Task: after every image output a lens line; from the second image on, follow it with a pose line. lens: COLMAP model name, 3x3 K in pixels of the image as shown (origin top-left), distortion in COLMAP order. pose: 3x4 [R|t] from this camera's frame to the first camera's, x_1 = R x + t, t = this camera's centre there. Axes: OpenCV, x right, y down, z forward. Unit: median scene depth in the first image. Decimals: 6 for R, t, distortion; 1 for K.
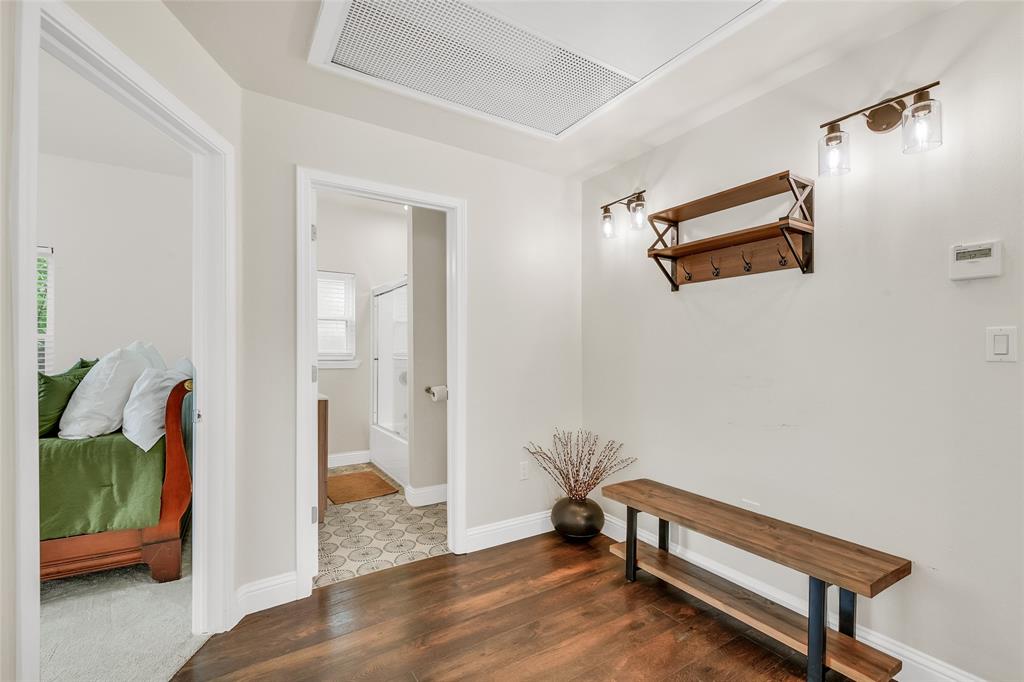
lens RADIAL K [[446.2, 0, 495.3], [0, 446.2, 350.0], [0, 0, 1]] dist [0.001375, 0.000241]
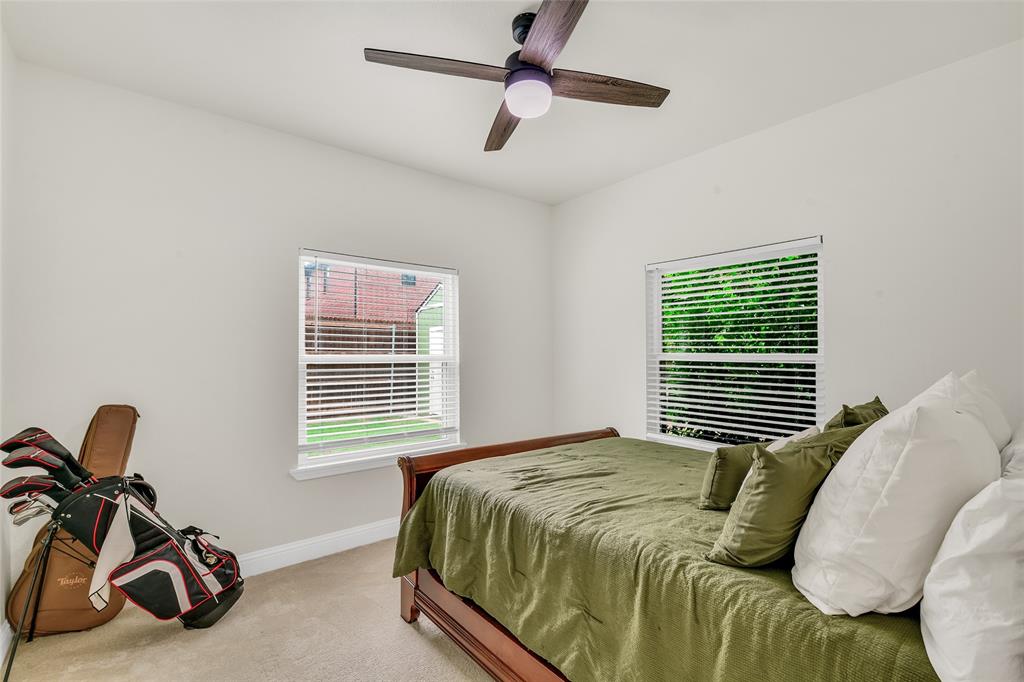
lens RADIAL K [[447.7, 0, 512.0], [0, 447.7, 341.0], [0, 0, 1]] dist [-0.001776, -0.008890]
pose [[0.134711, -0.022792, -0.990623, -0.511469], [-0.001463, 0.999730, -0.023200, -0.054977], [0.990884, 0.004574, 0.134641, 0.611178]]
